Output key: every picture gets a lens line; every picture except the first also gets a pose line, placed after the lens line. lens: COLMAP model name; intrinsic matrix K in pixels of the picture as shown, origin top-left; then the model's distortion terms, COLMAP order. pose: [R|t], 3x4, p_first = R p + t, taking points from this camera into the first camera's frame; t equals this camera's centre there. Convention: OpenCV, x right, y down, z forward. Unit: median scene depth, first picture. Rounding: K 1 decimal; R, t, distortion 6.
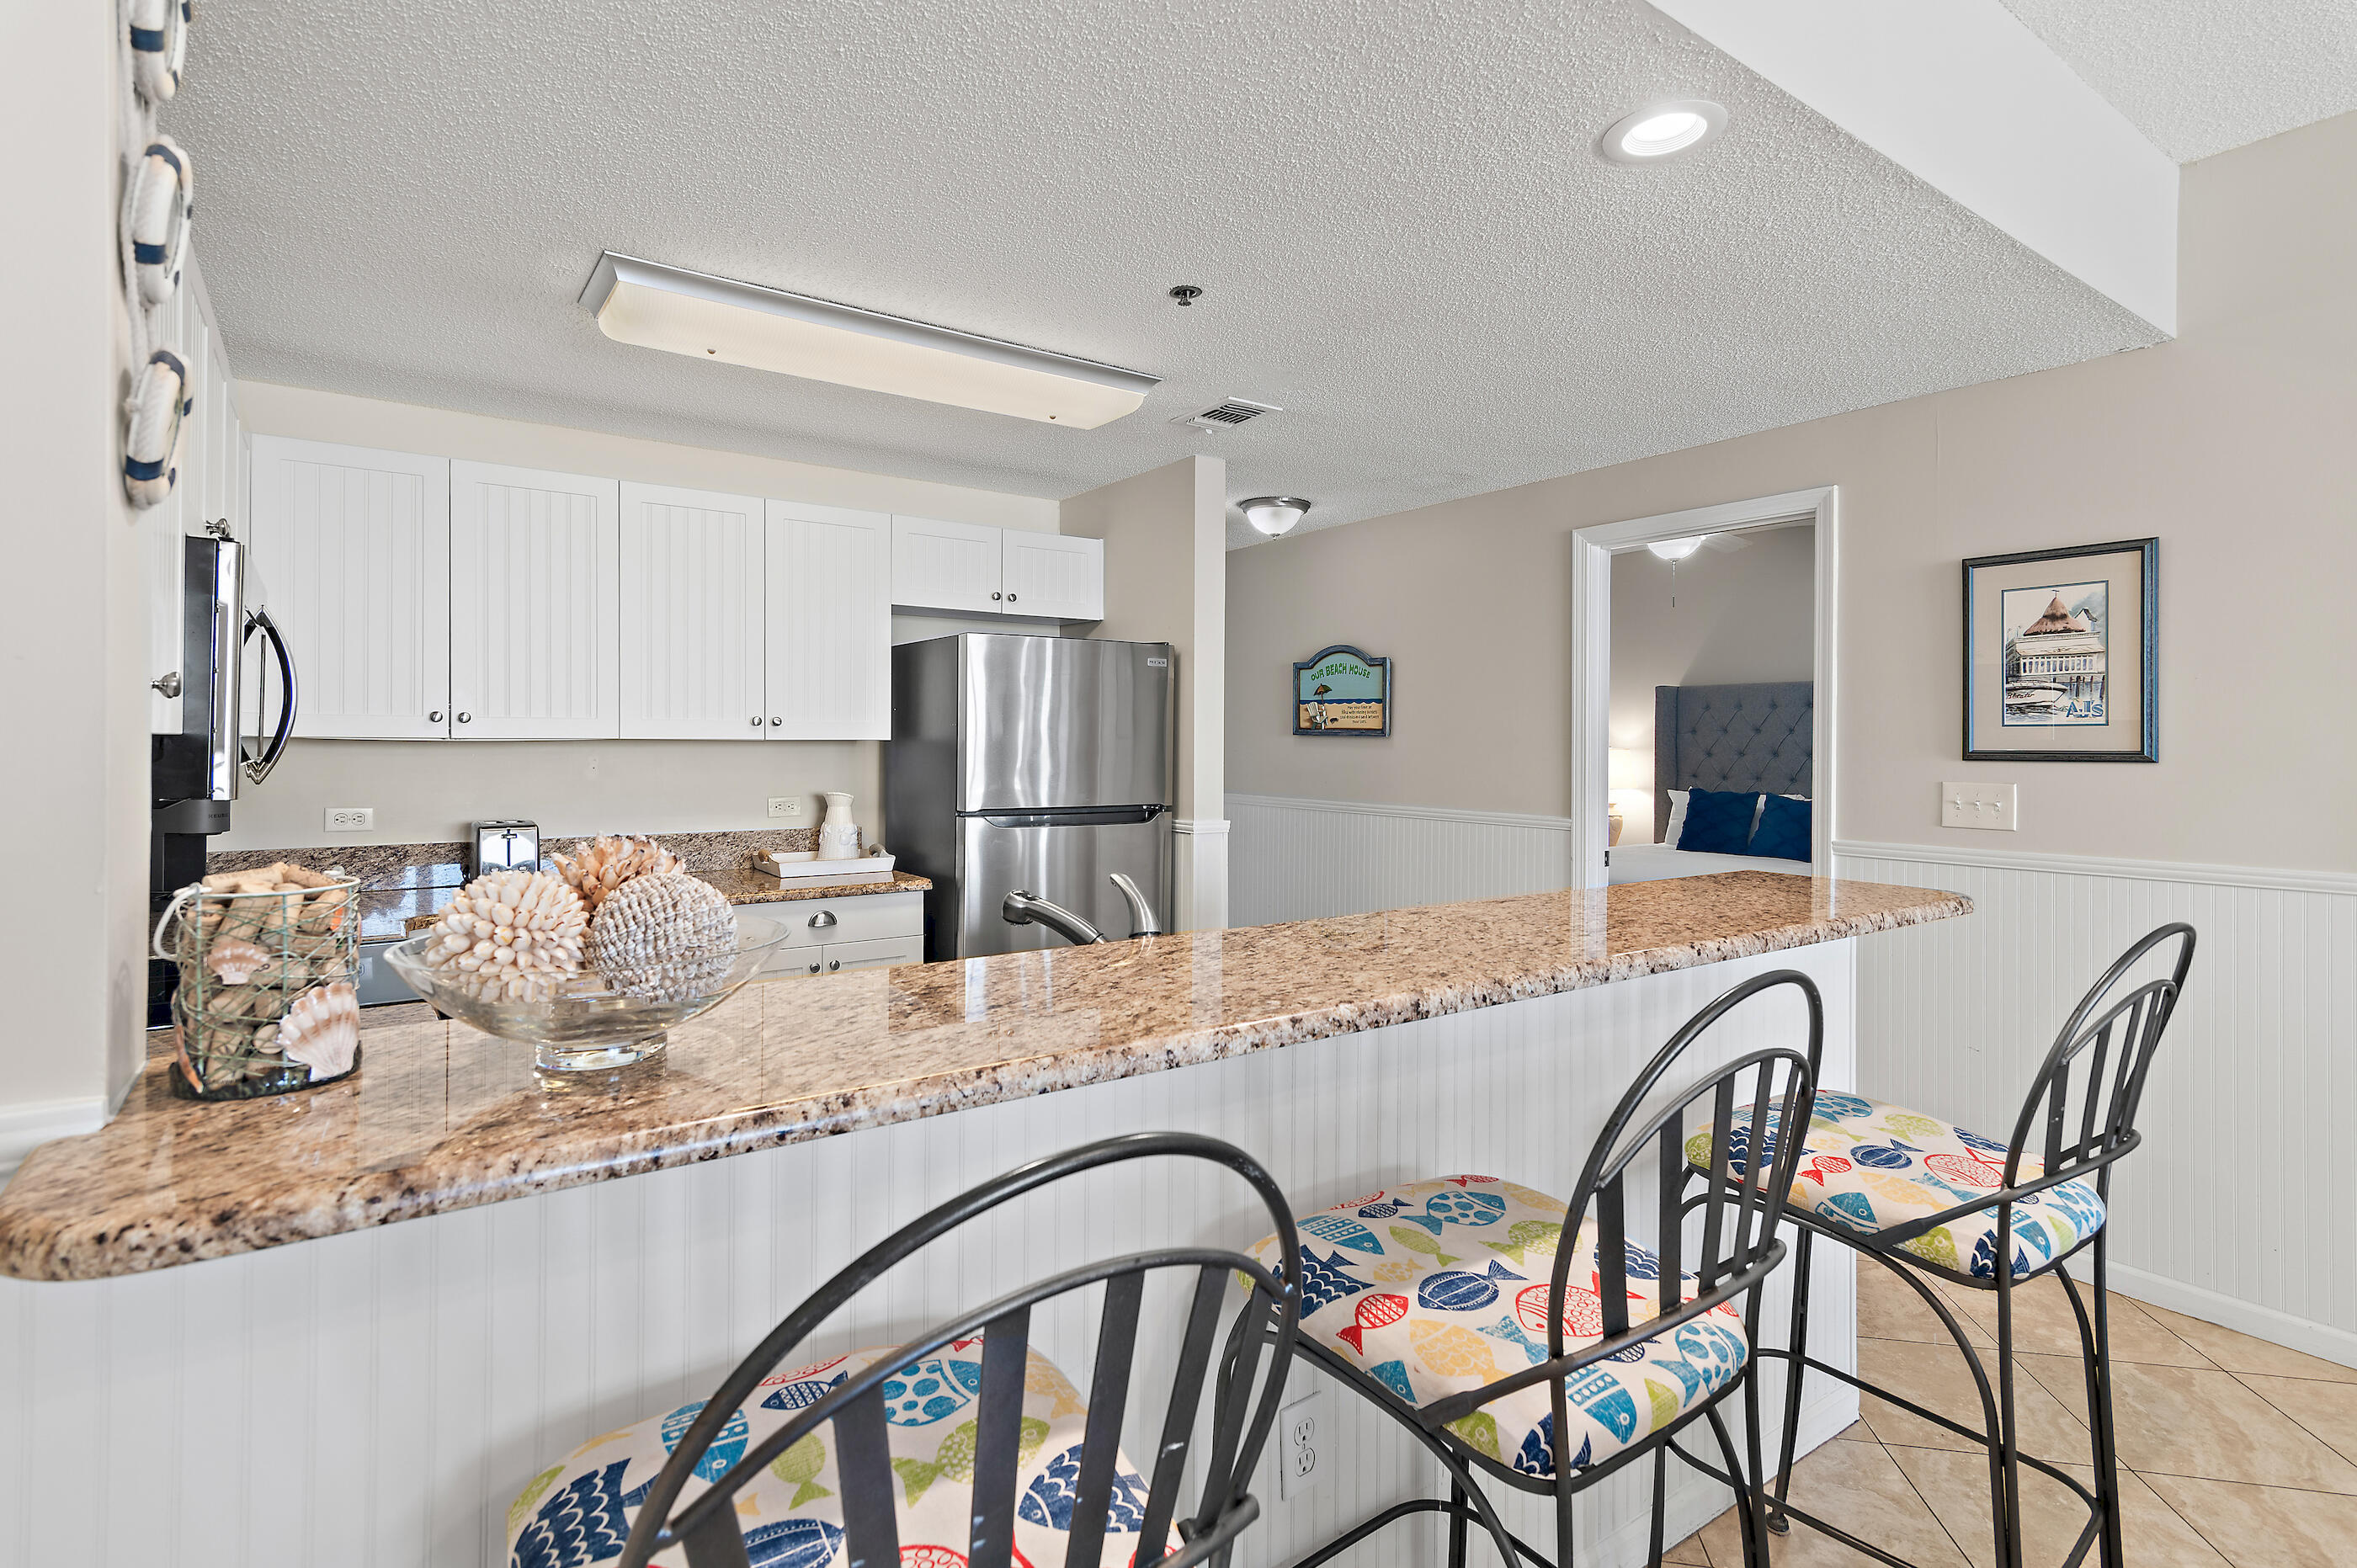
lens RADIAL K [[1166.8, 0, 1165.8], [0, 1166.8, 765.8], [0, 0, 1]] dist [0.011975, -0.000172]
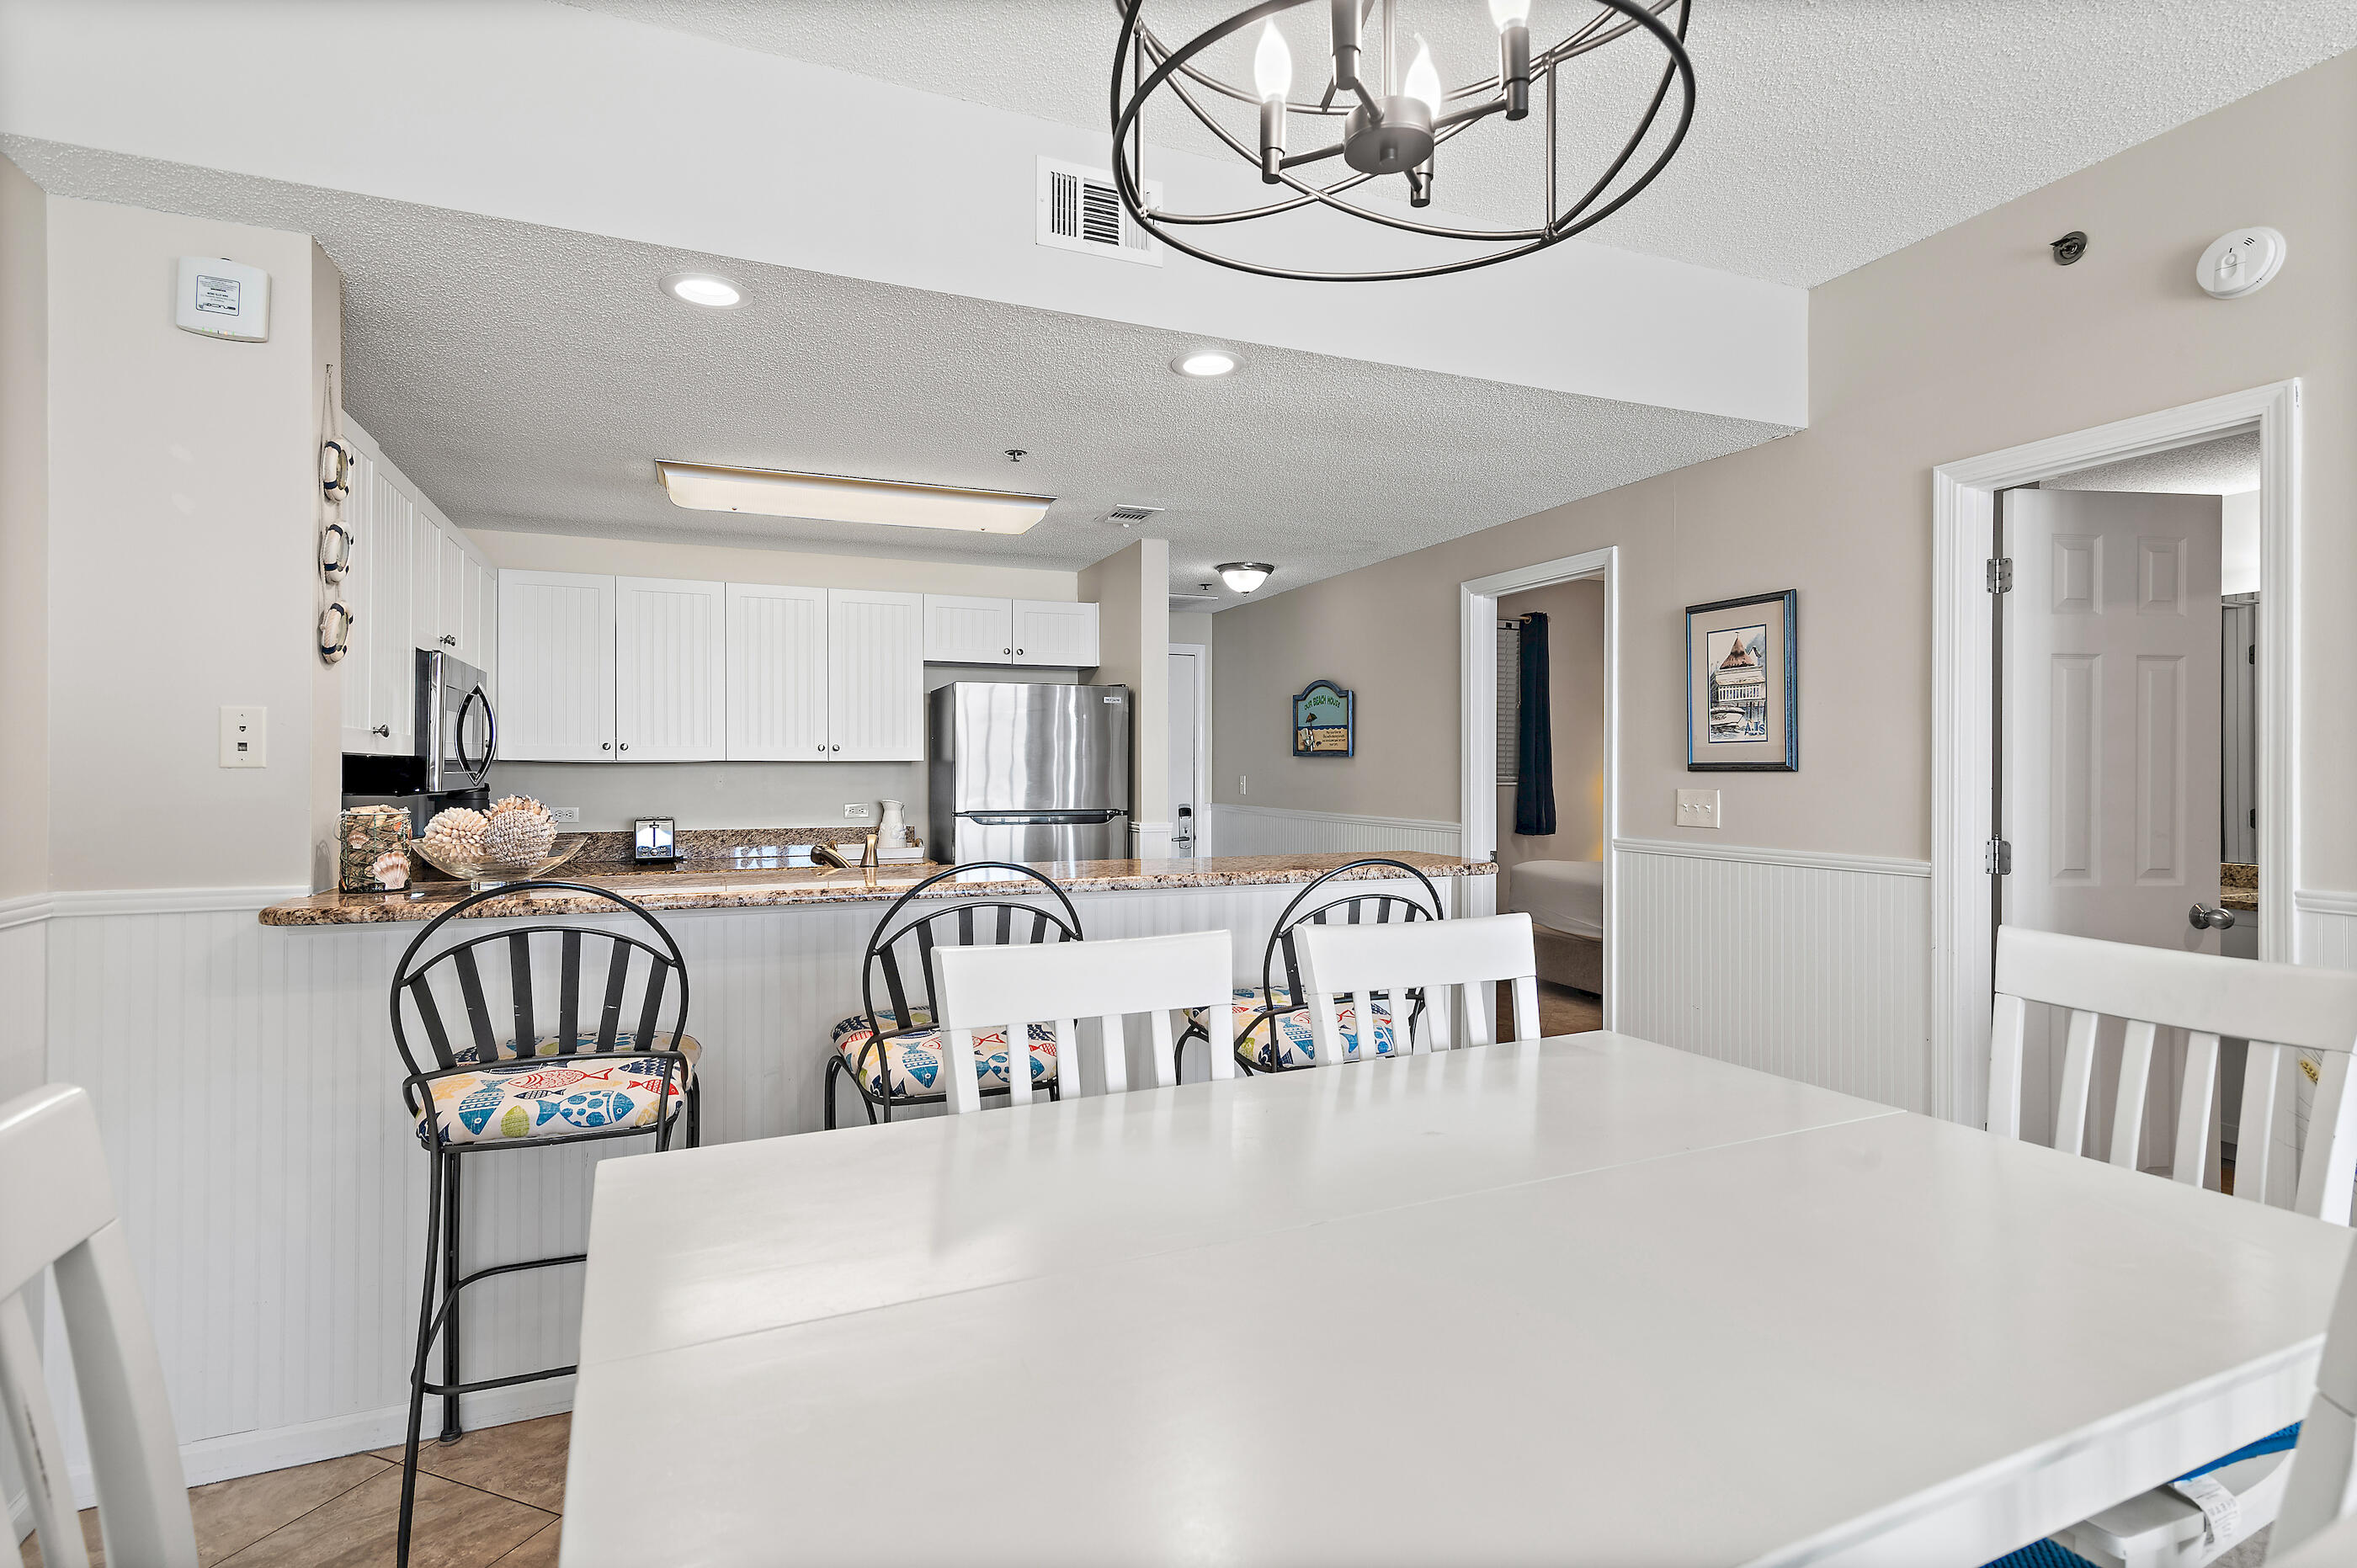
lens RADIAL K [[1166.8, 0, 1171.7], [0, 1166.8, 792.3], [0, 0, 1]] dist [0.011975, -0.000172]
pose [[0.974153, 0.000112, -0.225888, 0.431524], [-0.000158, 1.000000, -0.000188, 0.017743], [0.225888, 0.000219, 0.974153, -0.310641]]
